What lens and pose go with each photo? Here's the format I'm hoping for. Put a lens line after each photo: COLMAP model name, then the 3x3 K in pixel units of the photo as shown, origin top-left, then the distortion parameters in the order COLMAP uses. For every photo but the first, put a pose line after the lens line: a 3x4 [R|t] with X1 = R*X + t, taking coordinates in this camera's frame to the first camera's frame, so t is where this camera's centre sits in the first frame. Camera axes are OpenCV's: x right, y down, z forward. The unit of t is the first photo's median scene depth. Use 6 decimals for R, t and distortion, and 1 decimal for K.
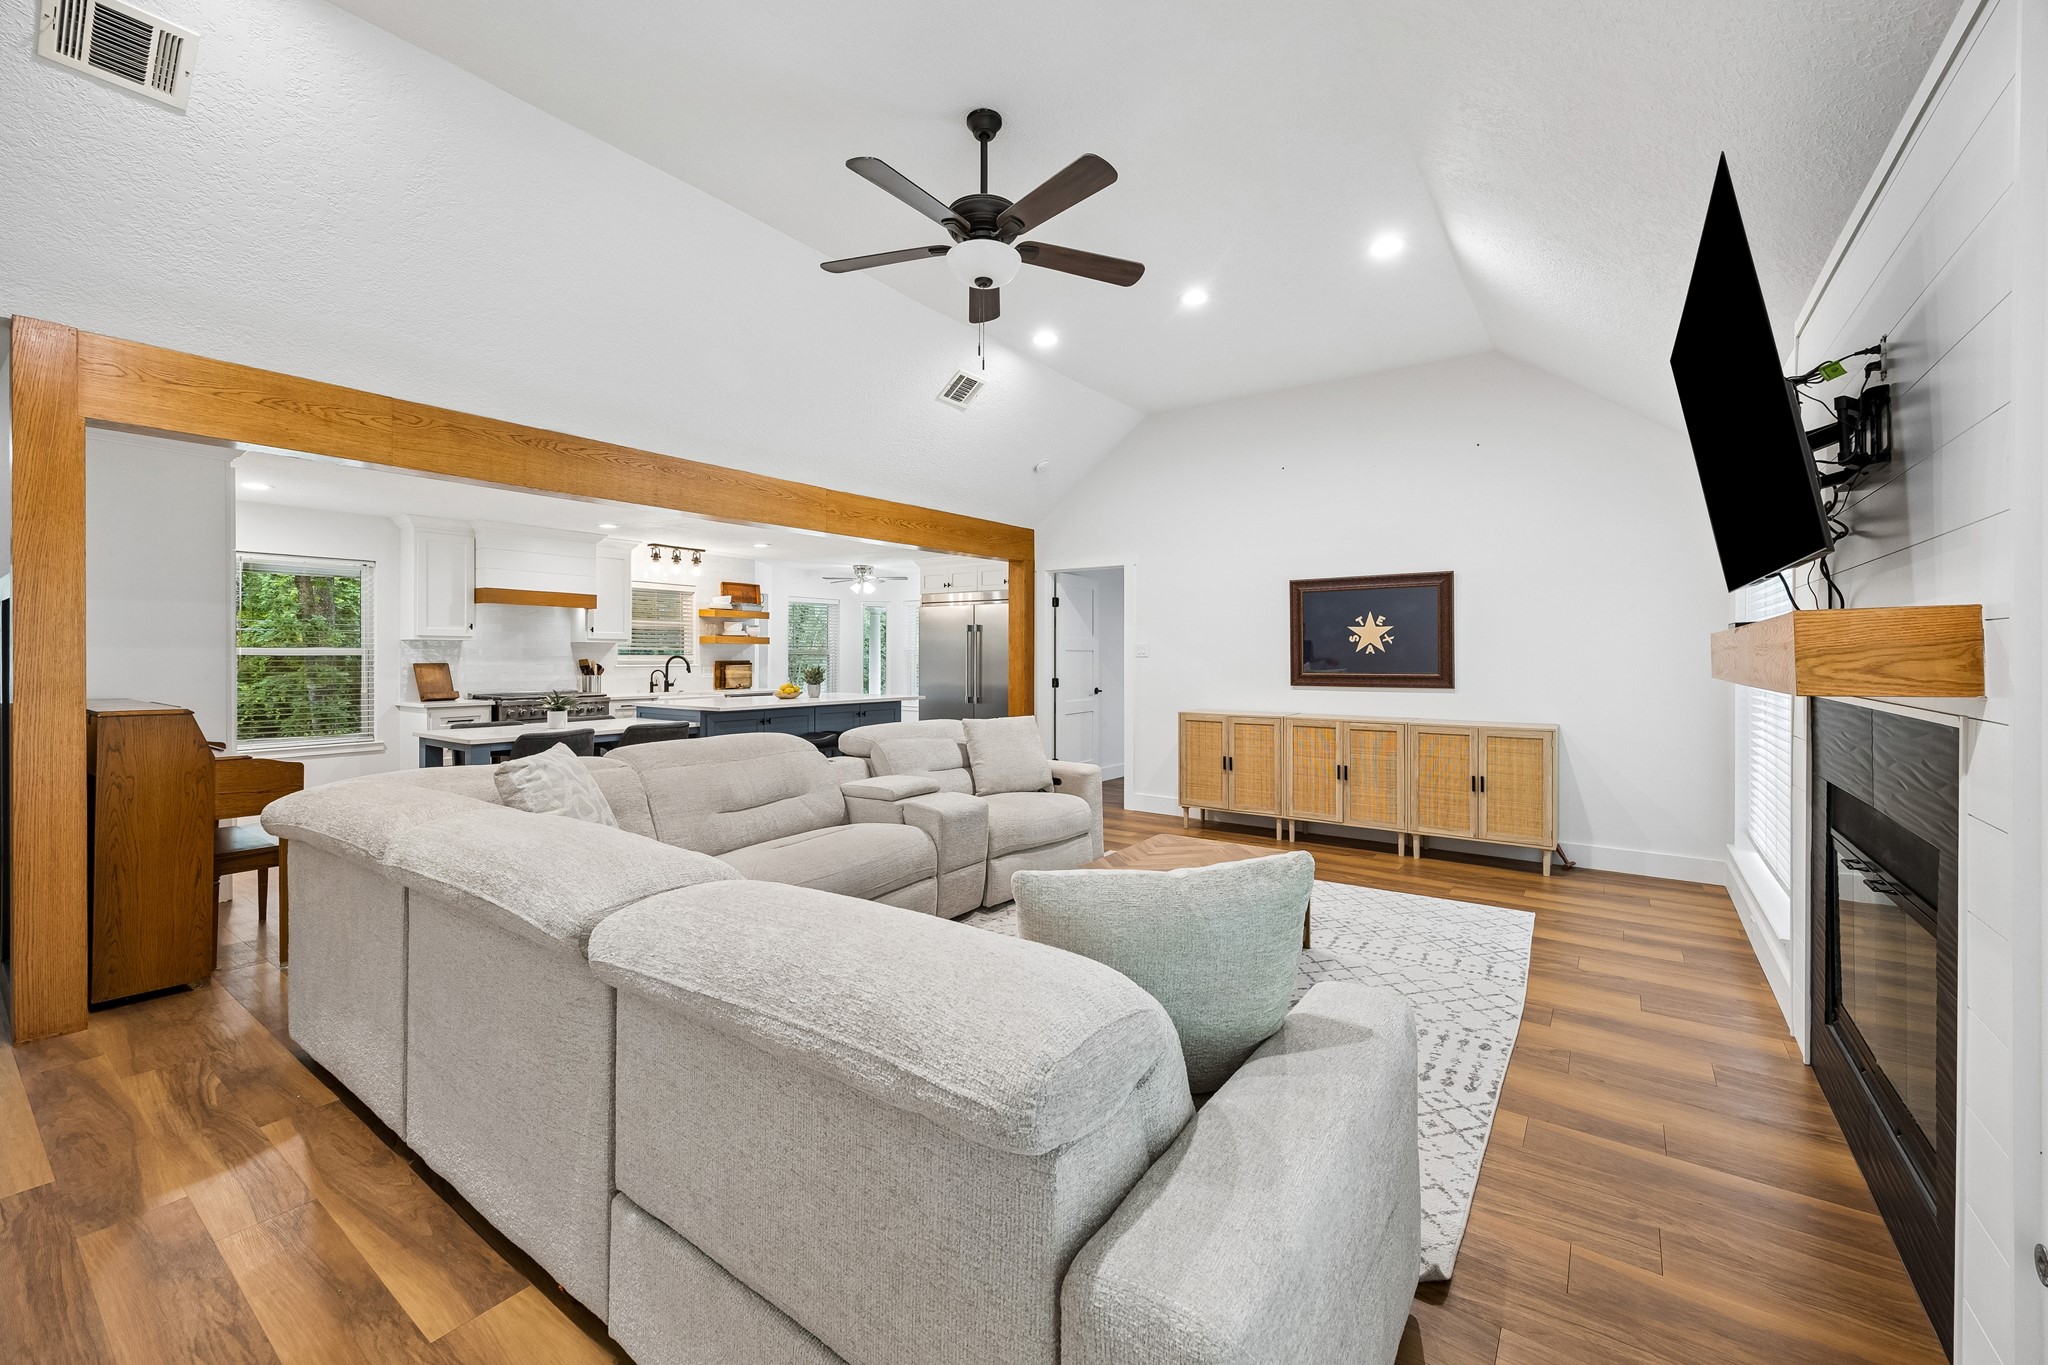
lens RADIAL K [[823.5, 0, 1025.4], [0, 823.5, 654.6], [0, 0, 1]] dist [0.000606, 0.000033]
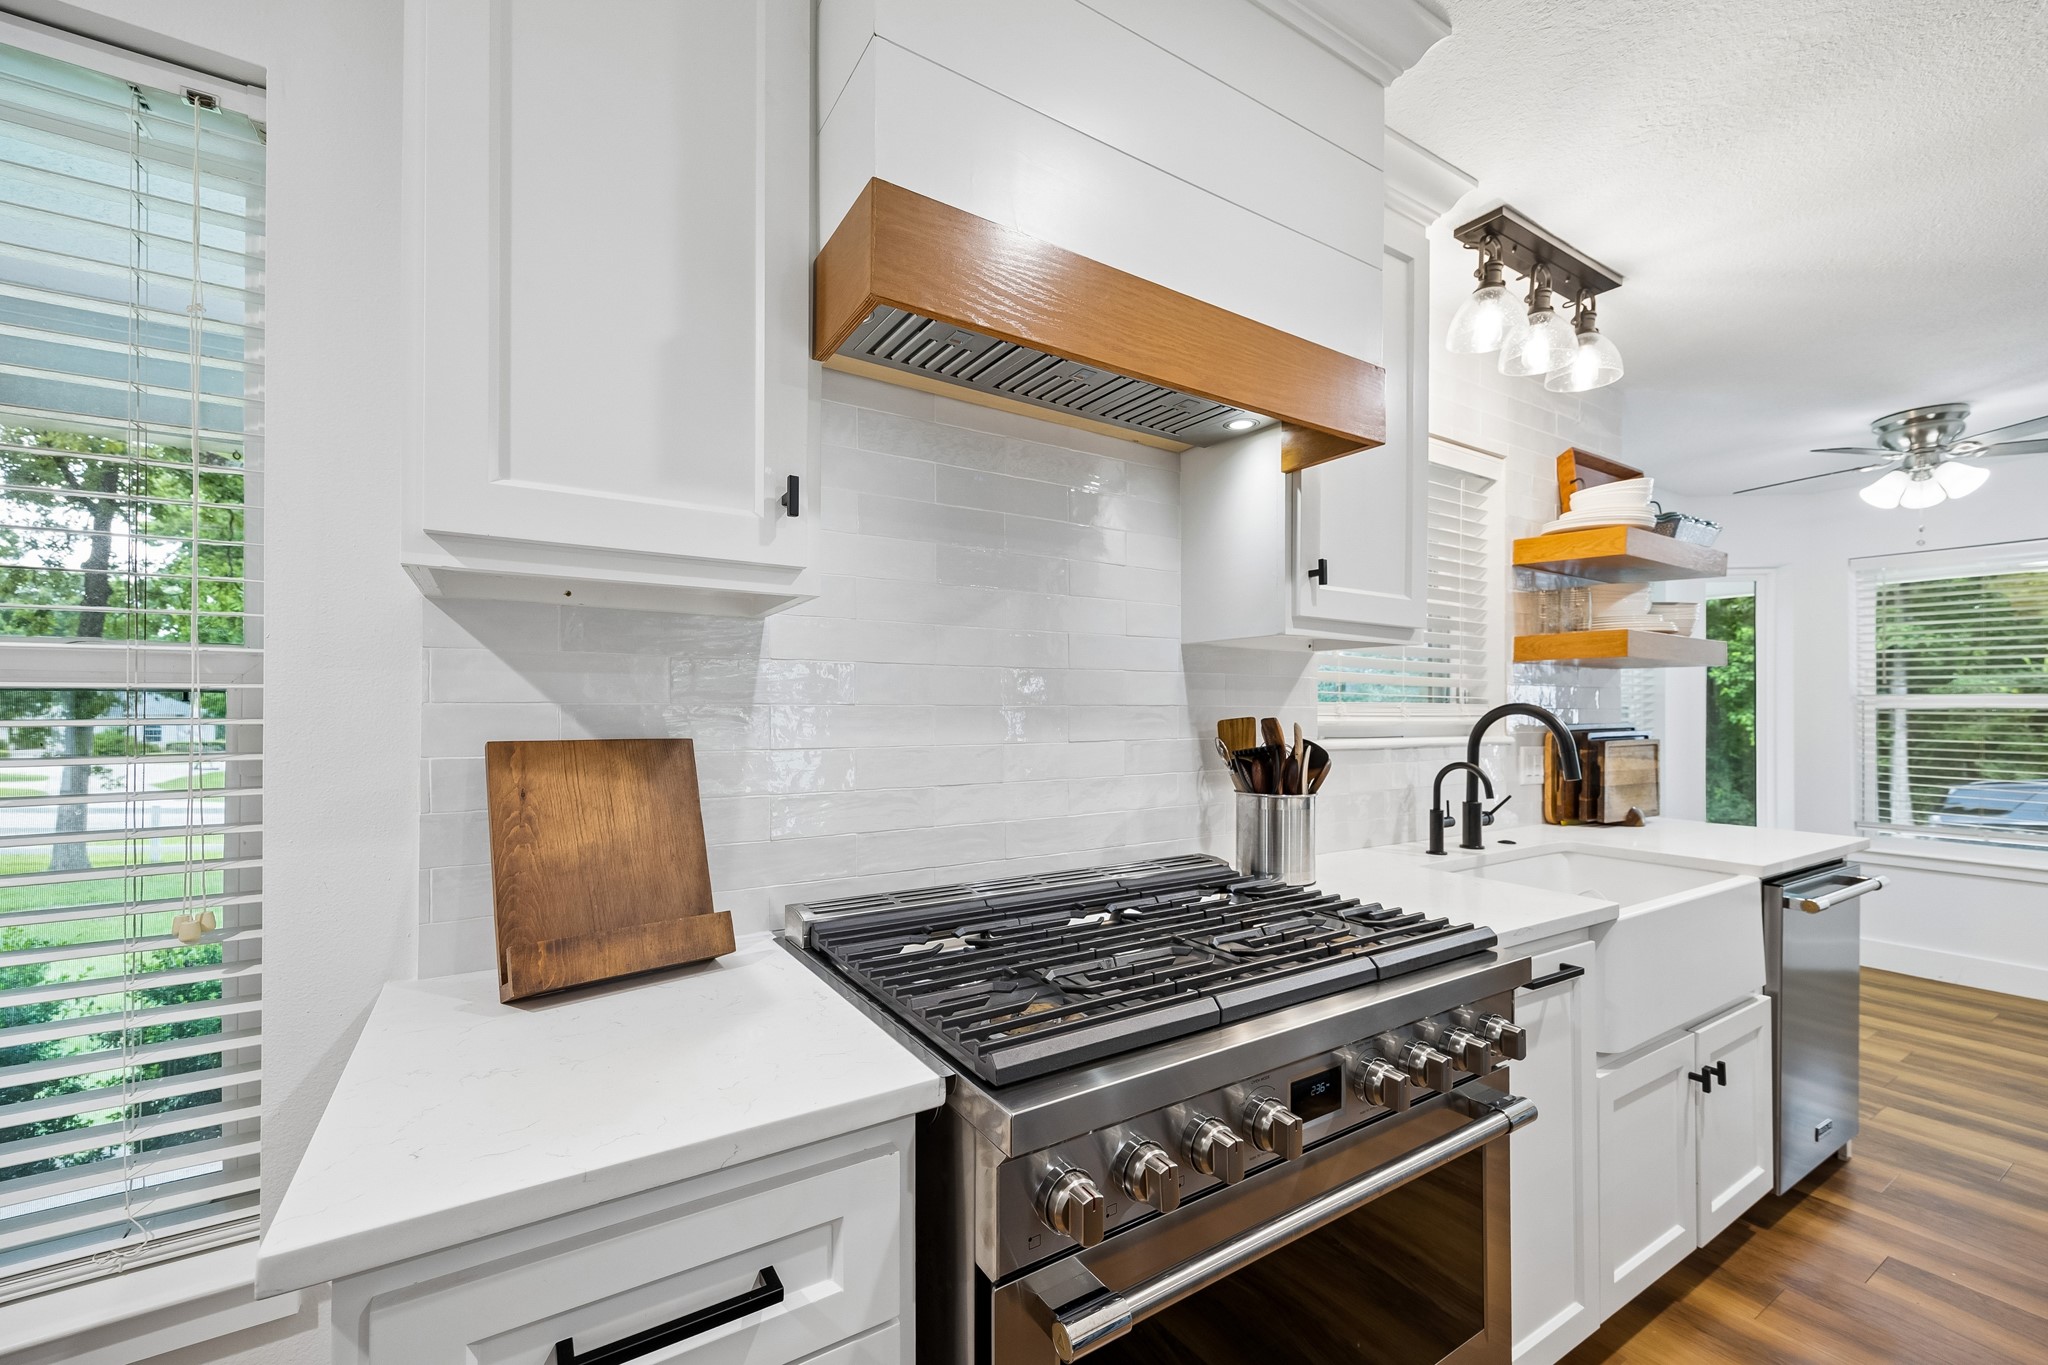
lens RADIAL K [[818.9, 0, 1013.6], [0, 818.9, 705.6], [0, 0, 1]] dist [0.009060, 0.000202]
pose [[0.923608, 0.000293, -0.383338, -0.518605], [-0.002601, 0.999981, -0.005503, 0.003806], [0.383329, 0.006079, 0.923592, 0.787609]]
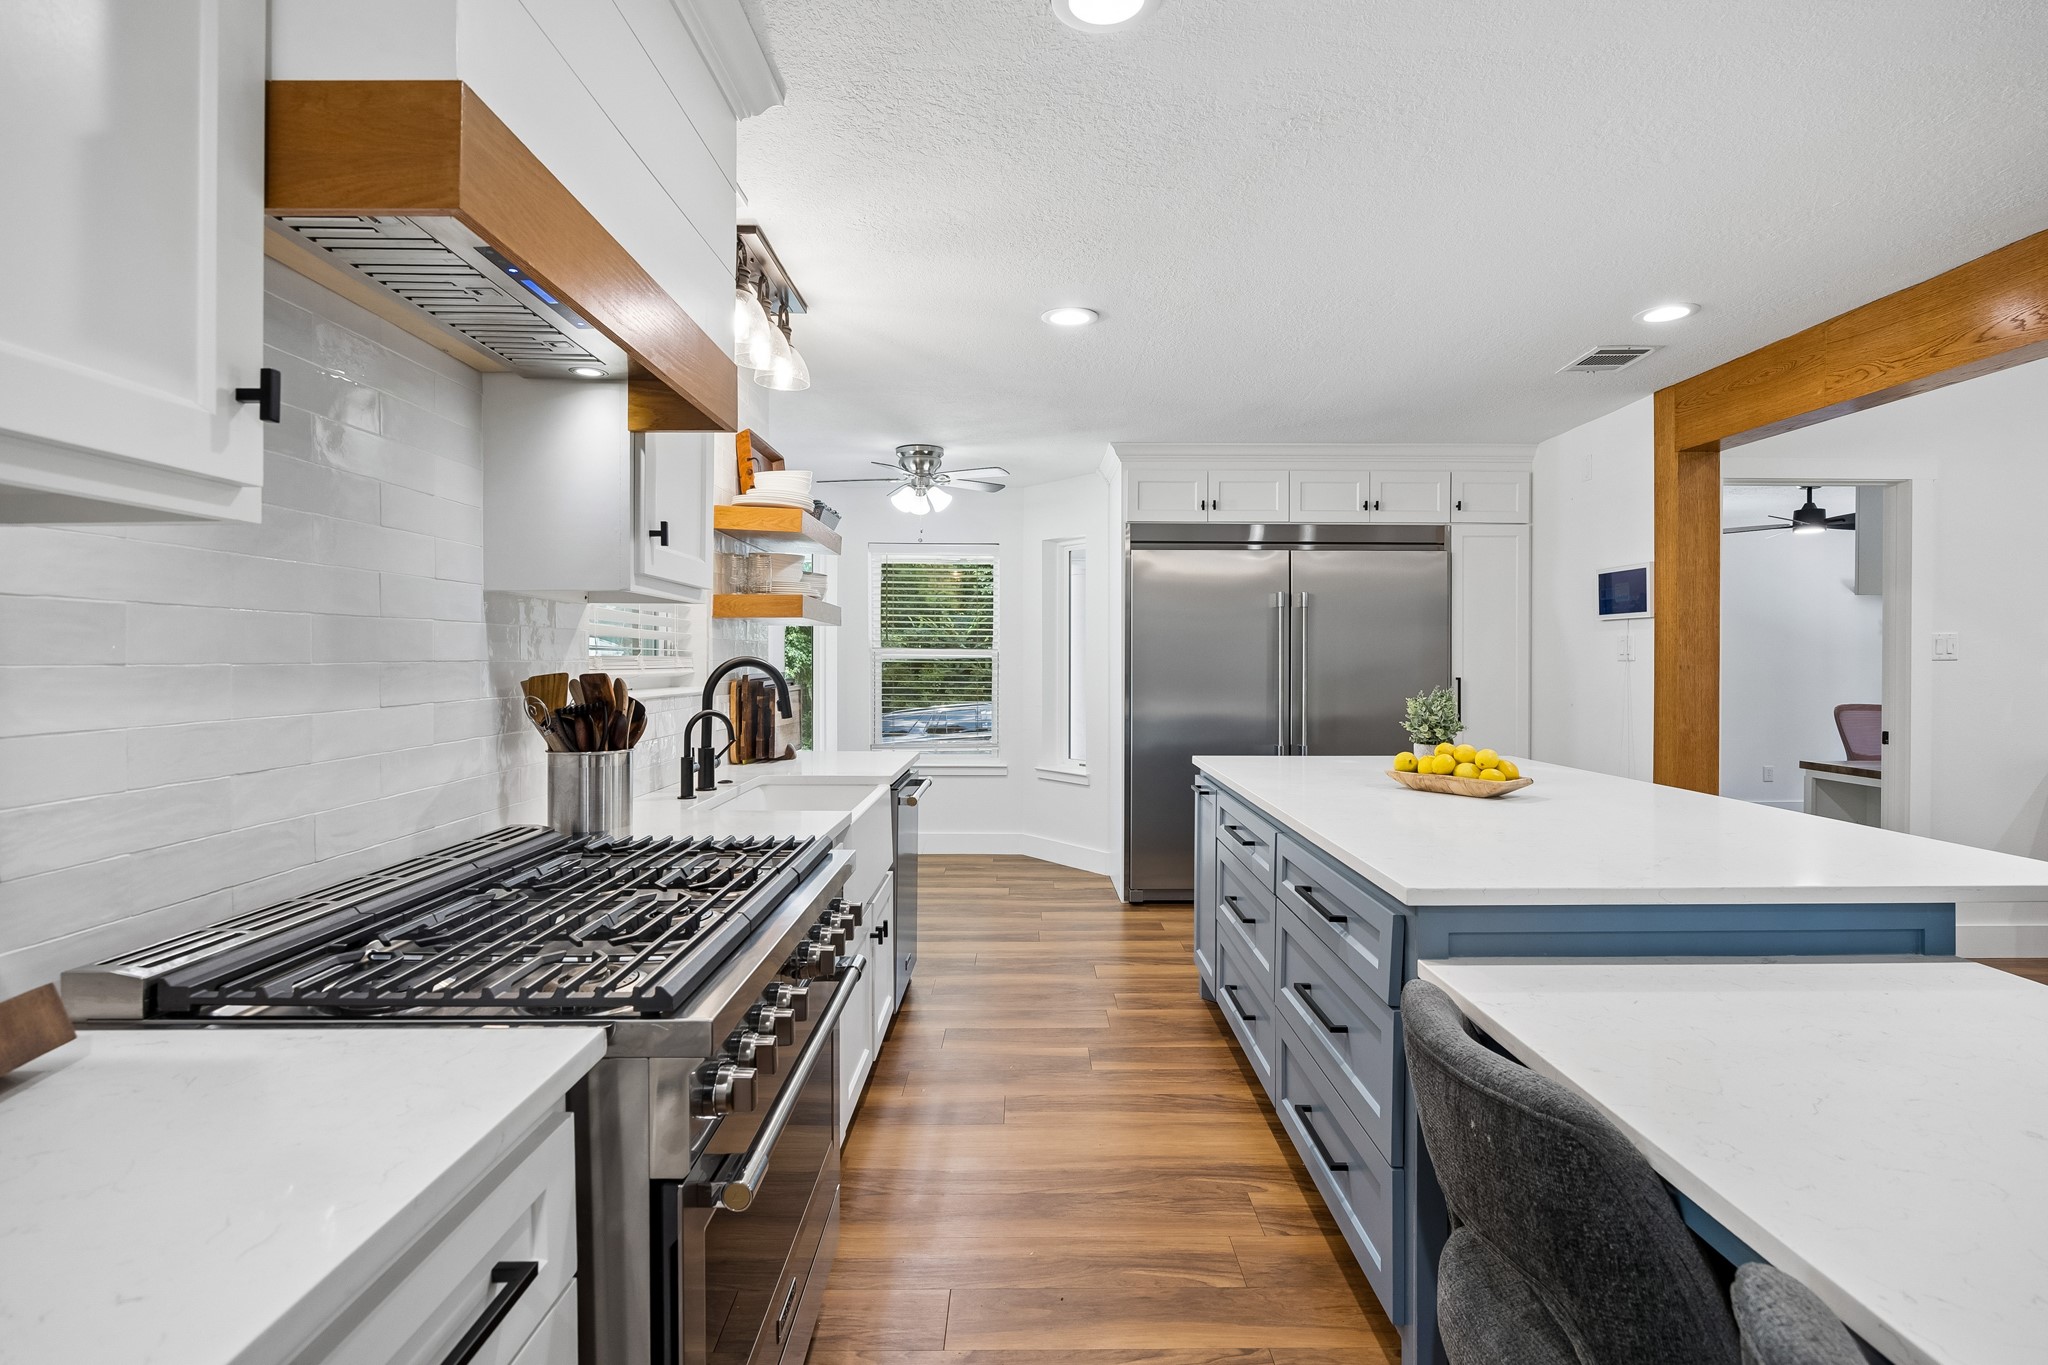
lens RADIAL K [[980.4, 0, 1030.4], [0, 980.4, 657.2], [0, 0, 1]] dist [-0.003267, -0.000258]
pose [[0.809960, 0.000625, 0.586485, -0.596778], [0.000389, 0.999999, -0.001603, 0.001942], [-0.586486, 0.001526, 0.809958, 0.743340]]
